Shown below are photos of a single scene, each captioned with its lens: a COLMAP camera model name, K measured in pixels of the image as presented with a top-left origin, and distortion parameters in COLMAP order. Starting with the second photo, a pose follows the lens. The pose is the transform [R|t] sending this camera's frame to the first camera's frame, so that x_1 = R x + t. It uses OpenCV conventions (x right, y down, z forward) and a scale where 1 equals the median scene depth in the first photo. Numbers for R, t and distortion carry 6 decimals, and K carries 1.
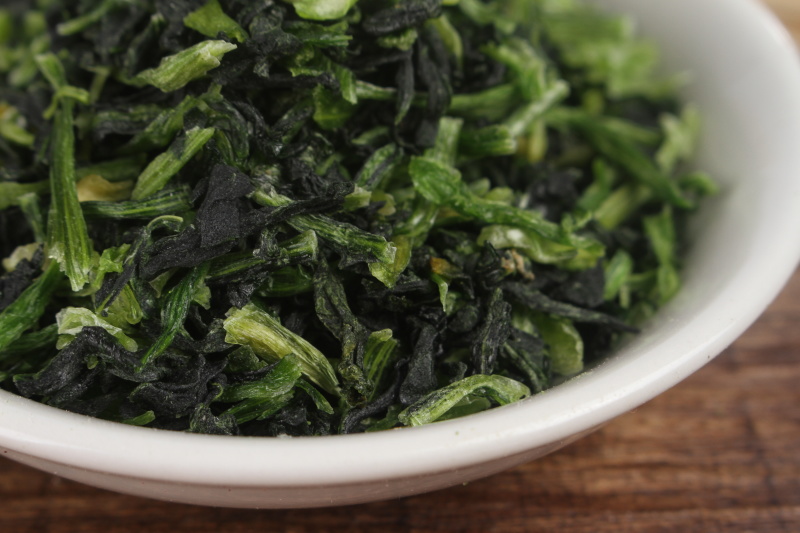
lens RADIAL K [[1827.2, 0, 400.0], [0, 1827.2, 266.5], [0, 0, 1]] dist [-0.038148, 0.431425]
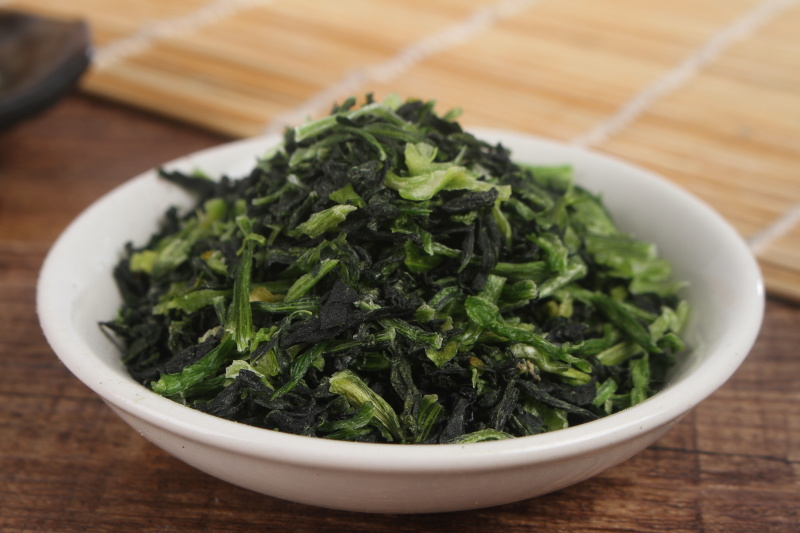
lens RADIAL K [[1827.2, 0, 400.0], [0, 1827.2, 266.5], [0, 0, 1]] dist [-0.038148, 0.431425]
pose [[0.986954, 0.073434, -0.143279, 0.172045], [-0.101663, 0.974317, -0.200926, 0.235068], [0.124844, 0.212871, 0.969072, -0.502968]]
